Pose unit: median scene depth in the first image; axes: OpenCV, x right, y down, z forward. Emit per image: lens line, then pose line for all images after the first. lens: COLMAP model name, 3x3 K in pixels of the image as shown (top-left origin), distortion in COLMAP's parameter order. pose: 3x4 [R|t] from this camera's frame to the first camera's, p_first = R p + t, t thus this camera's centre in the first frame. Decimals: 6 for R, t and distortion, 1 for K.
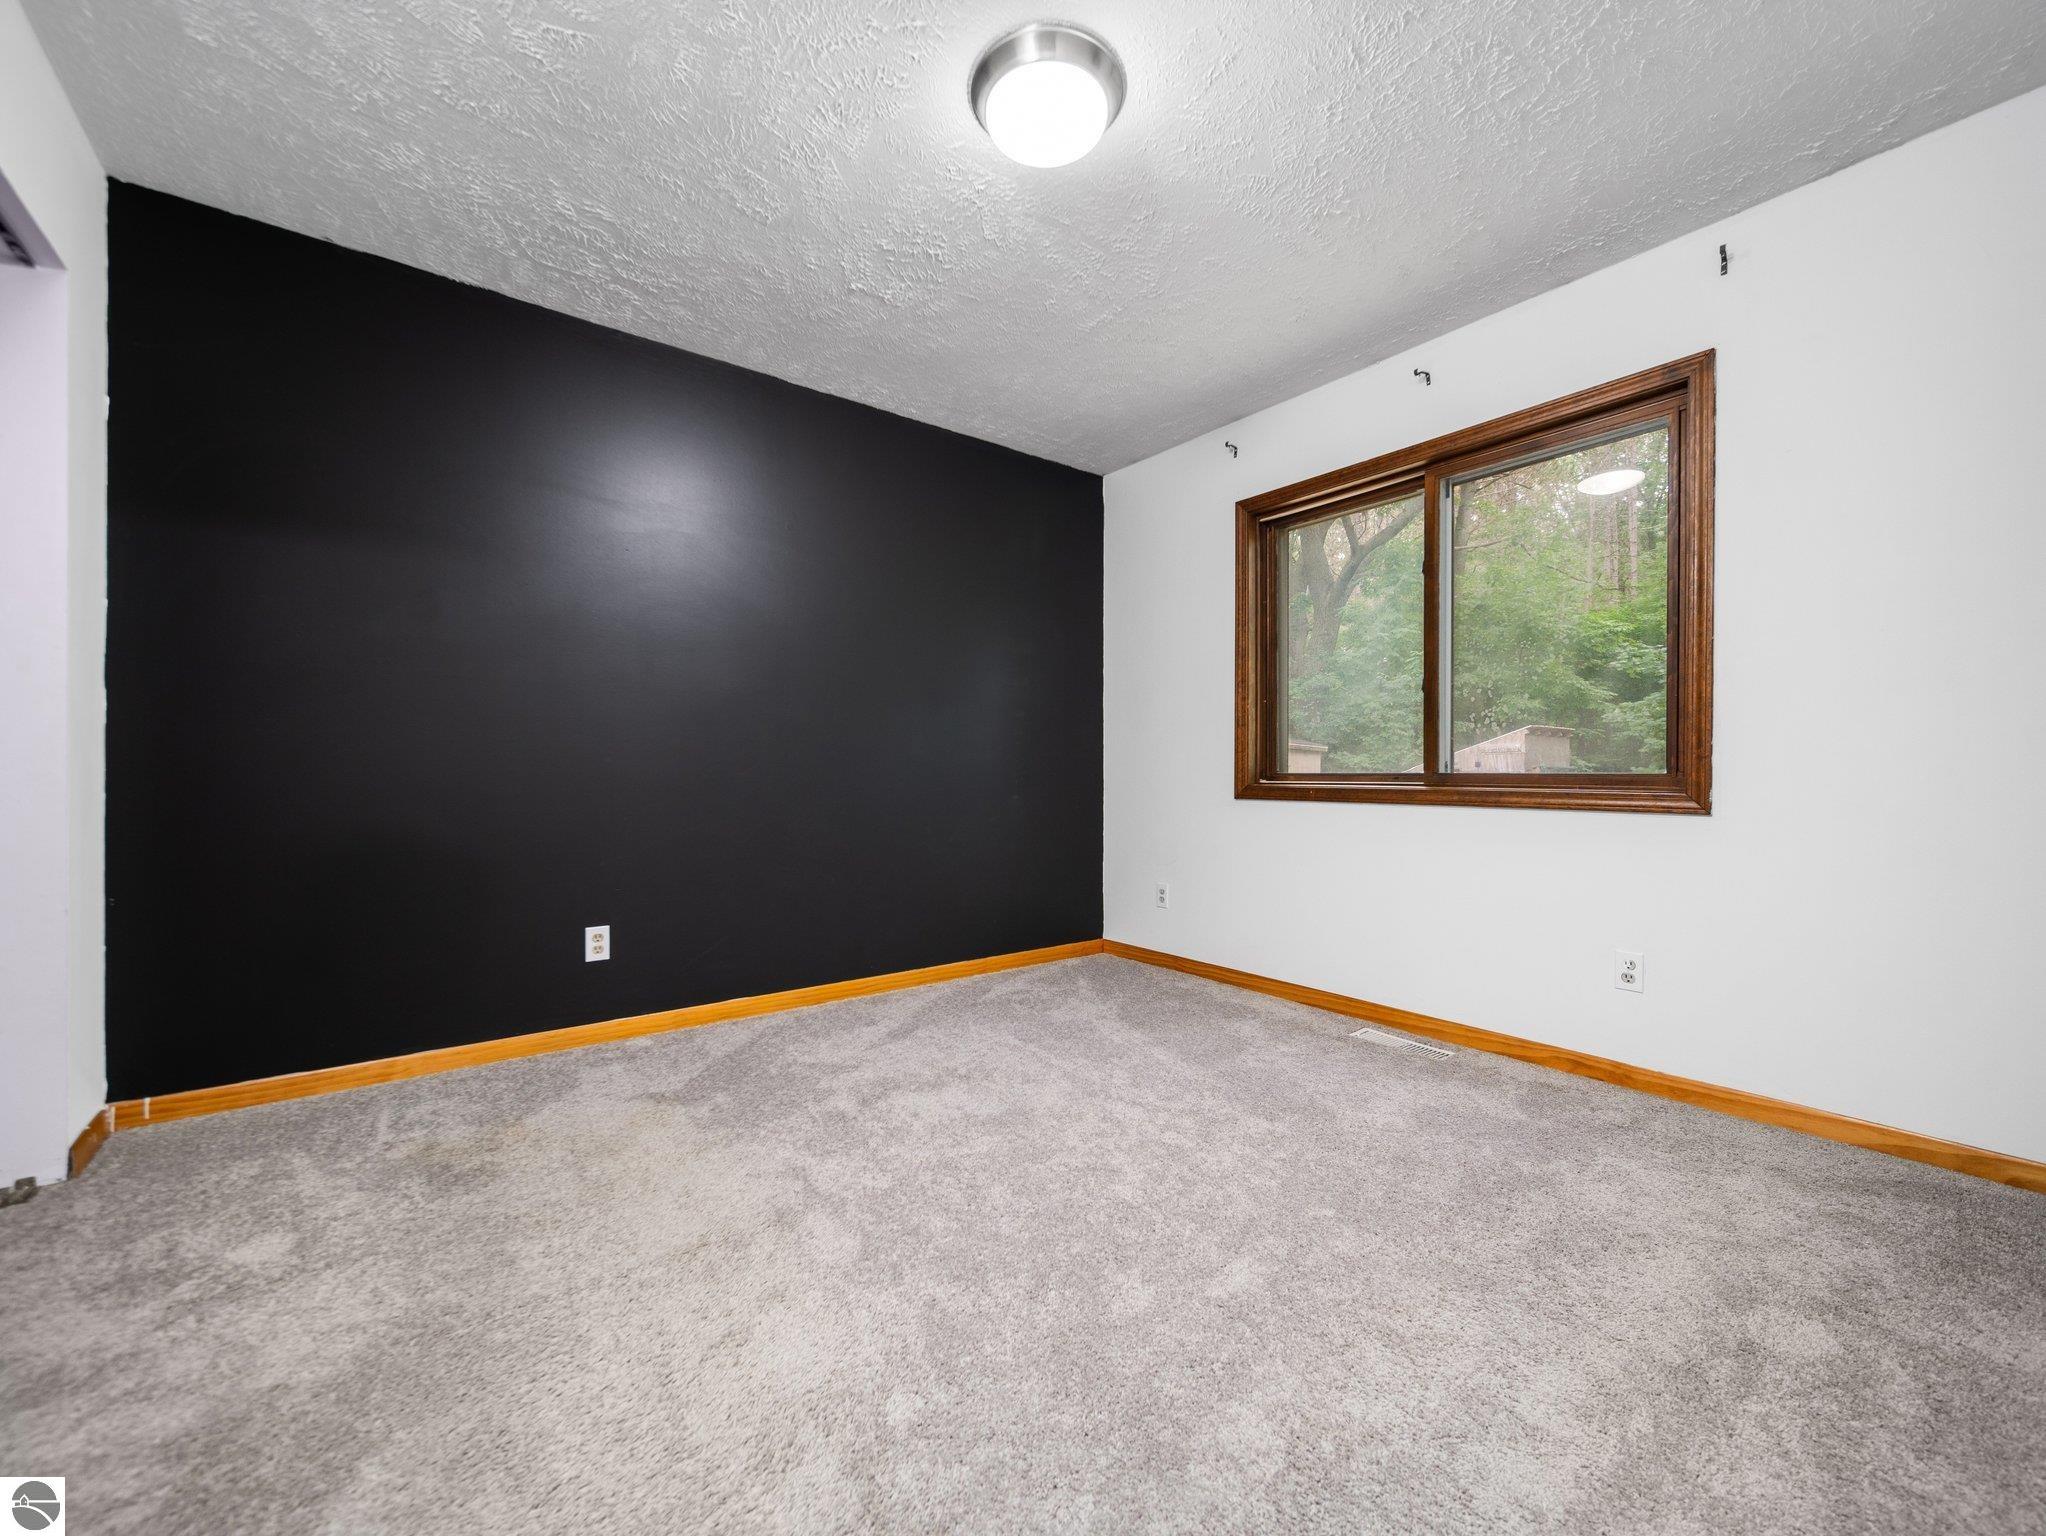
lens RADIAL K [[818.6, 0, 1018.9], [0, 818.6, 770.8], [0, 0, 1]] dist [0.001559, -0.000244]
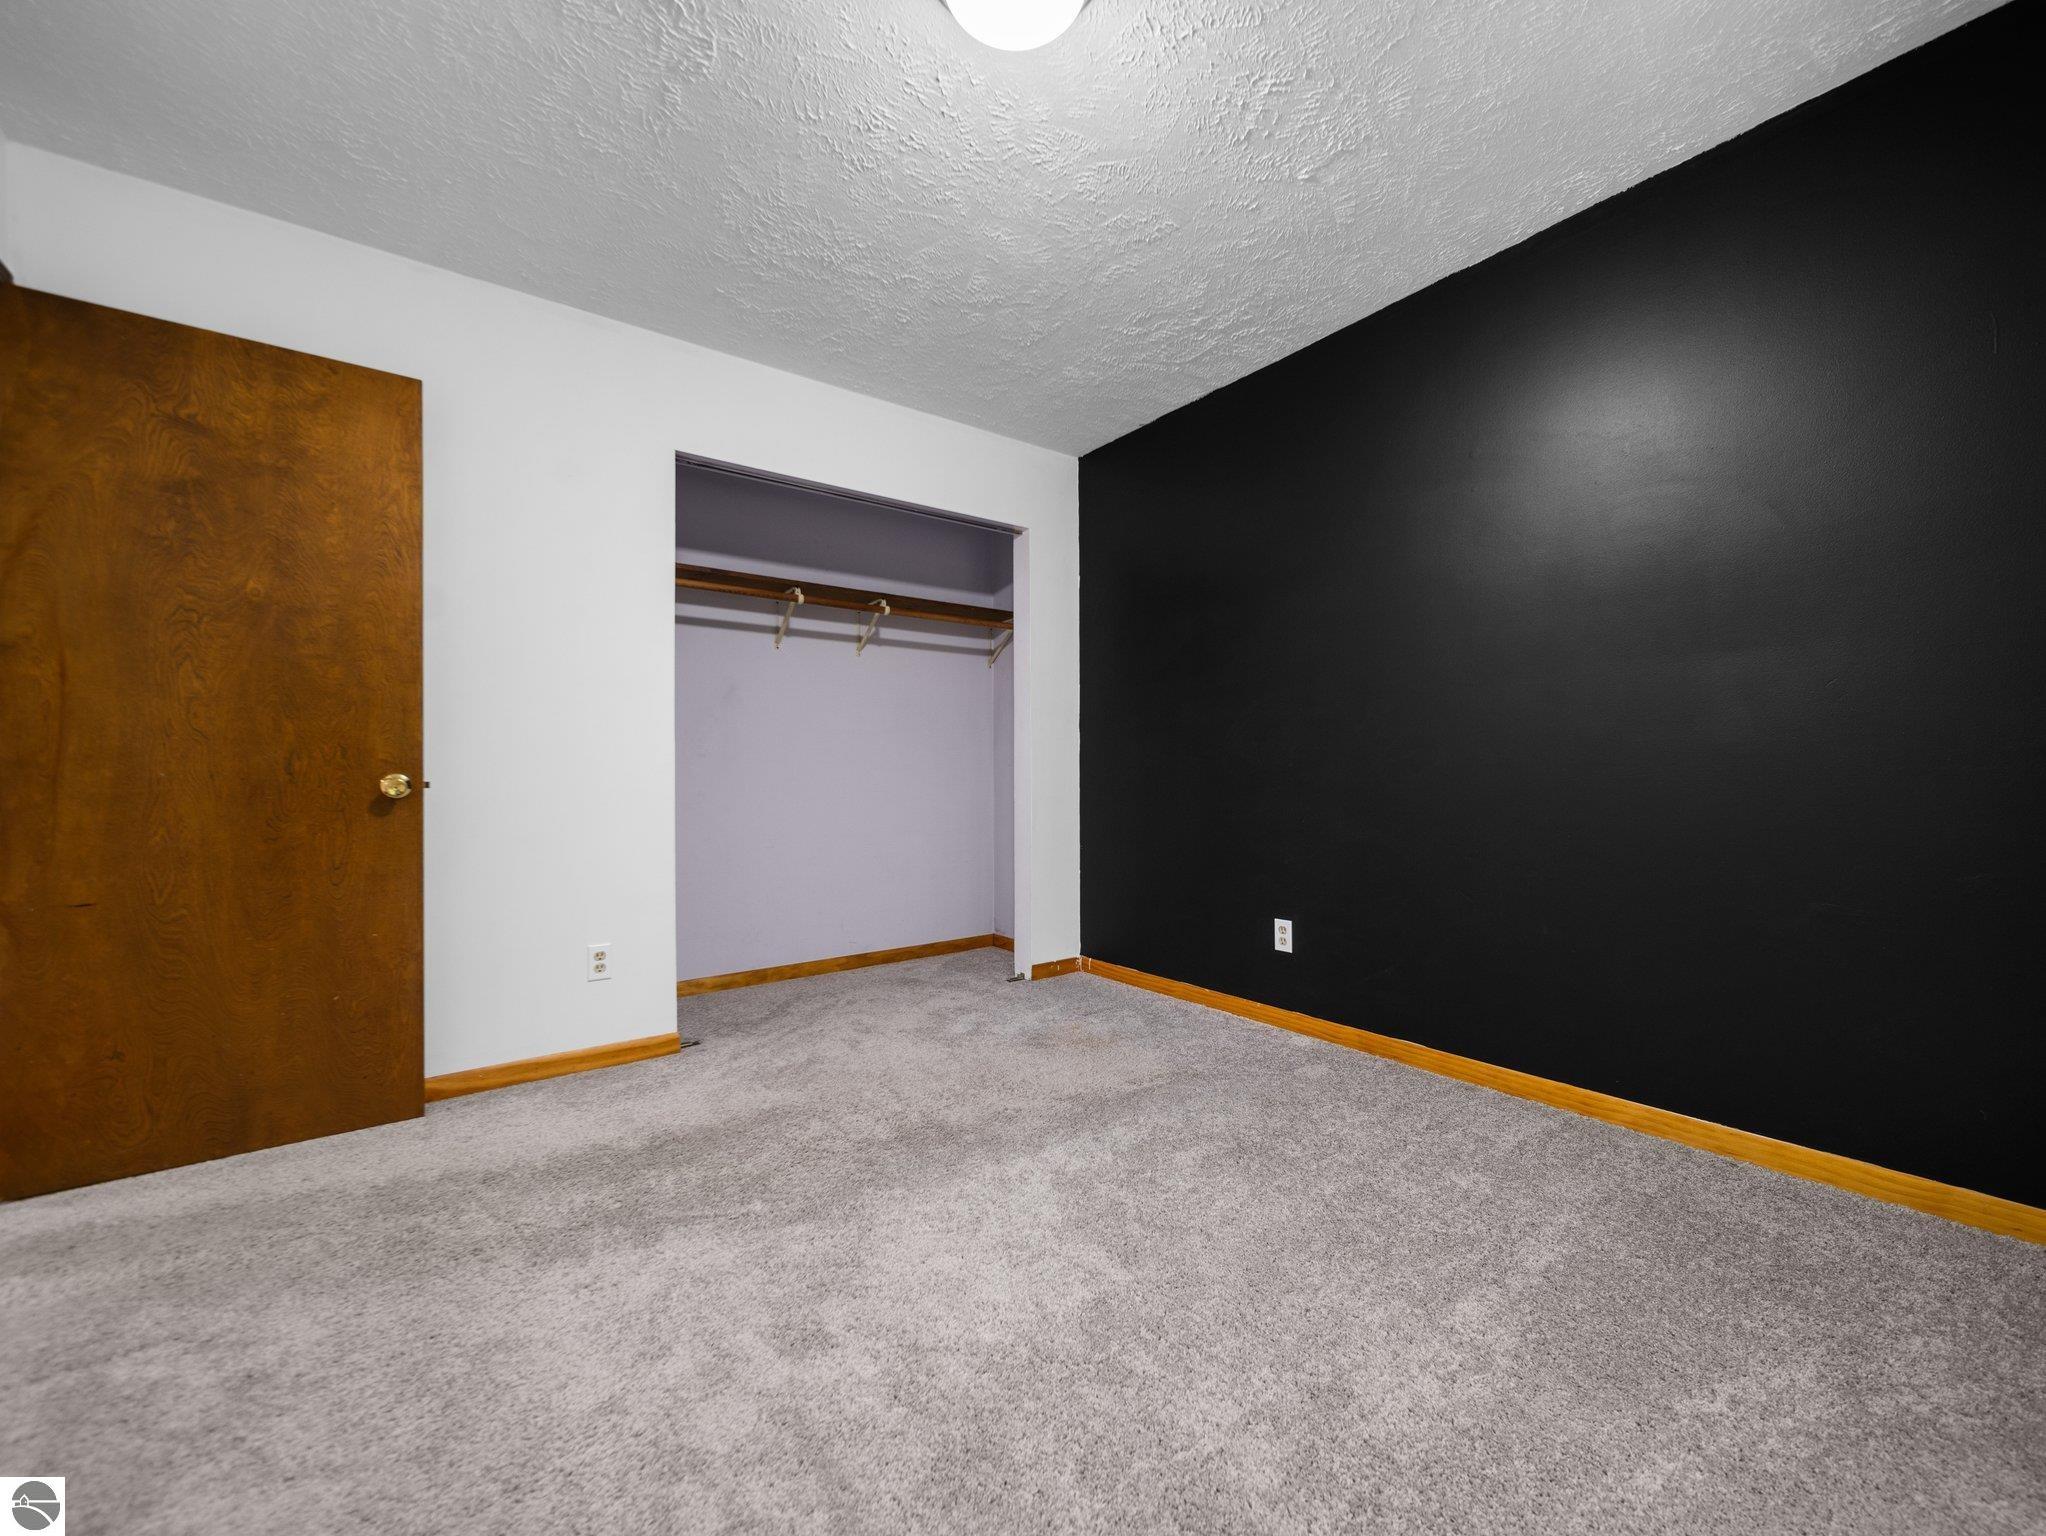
lens RADIAL K [[818.6, 0, 1026.1], [0, 818.6, 772.3], [0, 0, 1]] dist [0.001559, -0.000244]
pose [[-0.005590, -0.004924, -0.999972, 0.563830], [0.005695, 0.999972, -0.004956, -0.000059], [0.999968, -0.005722, -0.005562, 0.669593]]
